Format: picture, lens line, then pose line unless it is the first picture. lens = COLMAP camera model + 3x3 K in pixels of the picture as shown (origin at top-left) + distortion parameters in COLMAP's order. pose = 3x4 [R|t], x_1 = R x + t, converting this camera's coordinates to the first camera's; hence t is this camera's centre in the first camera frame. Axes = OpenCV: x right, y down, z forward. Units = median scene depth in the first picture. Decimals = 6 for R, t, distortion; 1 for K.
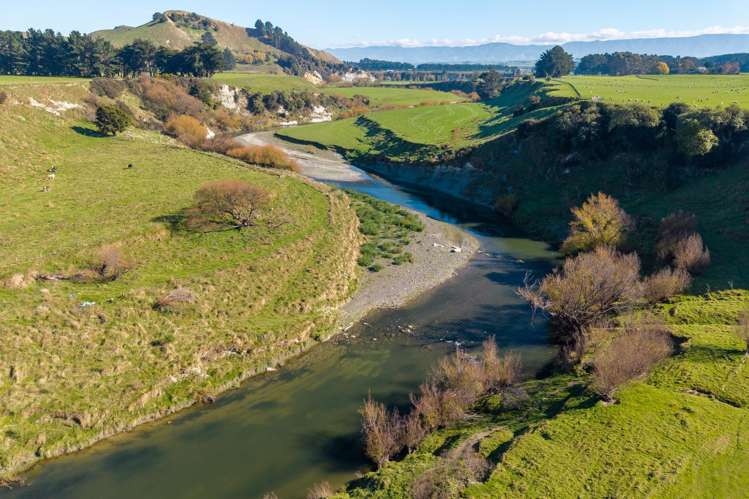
lens RADIAL K [[511.0, 0, 369.4], [0, 511.0, 257.3], [0, 0, 1]] dist [-0.002214, -0.000309]
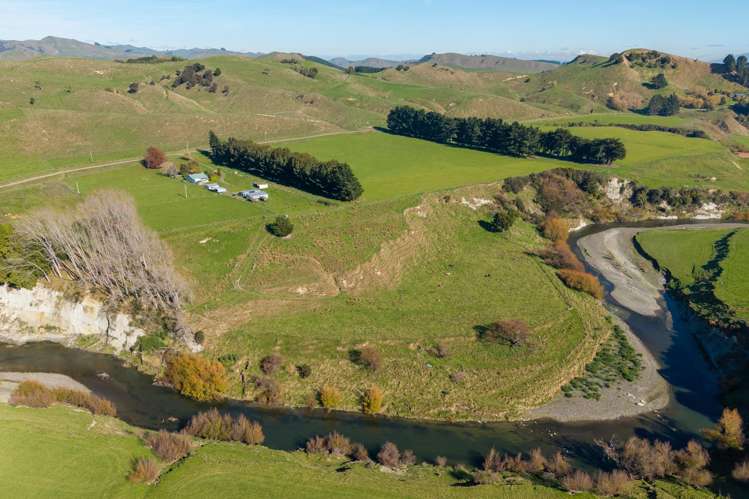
lens RADIAL K [[539.4, 0, 374.3], [0, 539.4, 246.9], [0, 0, 1]] dist [0.029243, -0.013110]
pose [[0.704487, 0.230432, -0.671267, 0.201128], [-0.251925, 0.965423, 0.067017, -0.127853], [0.663499, 0.121896, 0.738180, -0.269930]]
